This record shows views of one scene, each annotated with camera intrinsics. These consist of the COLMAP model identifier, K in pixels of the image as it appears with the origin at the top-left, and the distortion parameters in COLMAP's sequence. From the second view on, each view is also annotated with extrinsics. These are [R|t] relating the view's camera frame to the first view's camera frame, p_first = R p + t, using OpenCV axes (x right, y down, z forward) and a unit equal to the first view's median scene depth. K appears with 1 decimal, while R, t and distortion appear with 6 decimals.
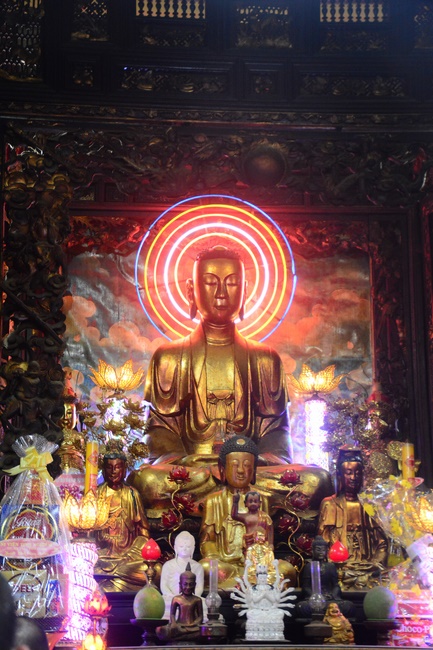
lens RADIAL K [[1237.8, 0, 216.5], [0, 1237.8, 325.0], [0, 0, 1]] dist [0.286874, 0.024033]
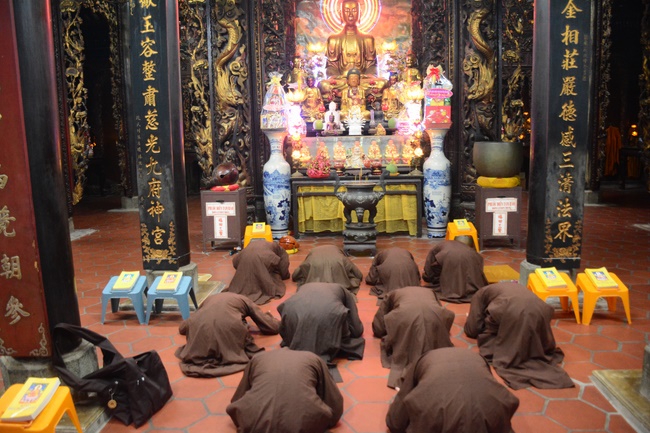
lens RADIAL K [[509.1, 0, 325.0], [0, 509.1, 216.5], [0, 0, 1]] dist [-0.153124, 0.112159]
pose [[0.991480, 0.001591, -0.130250, 0.093144], [0.046979, 0.928259, 0.368956, -0.021280], [0.121492, -0.371931, 0.920275, -0.174490]]
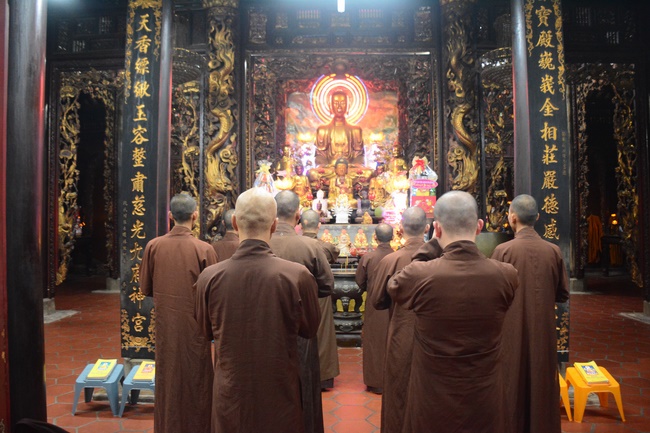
lens RADIAL K [[505.5, 0, 325.0], [0, 505.5, 216.5], [0, 0, 1]] dist [-0.154615, 0.106981]
pose [[0.994298, -0.001374, -0.106624, 0.095105], [0.024011, 0.977122, 0.211321, -0.025032], [0.103895, -0.212676, 0.971584, -0.167198]]
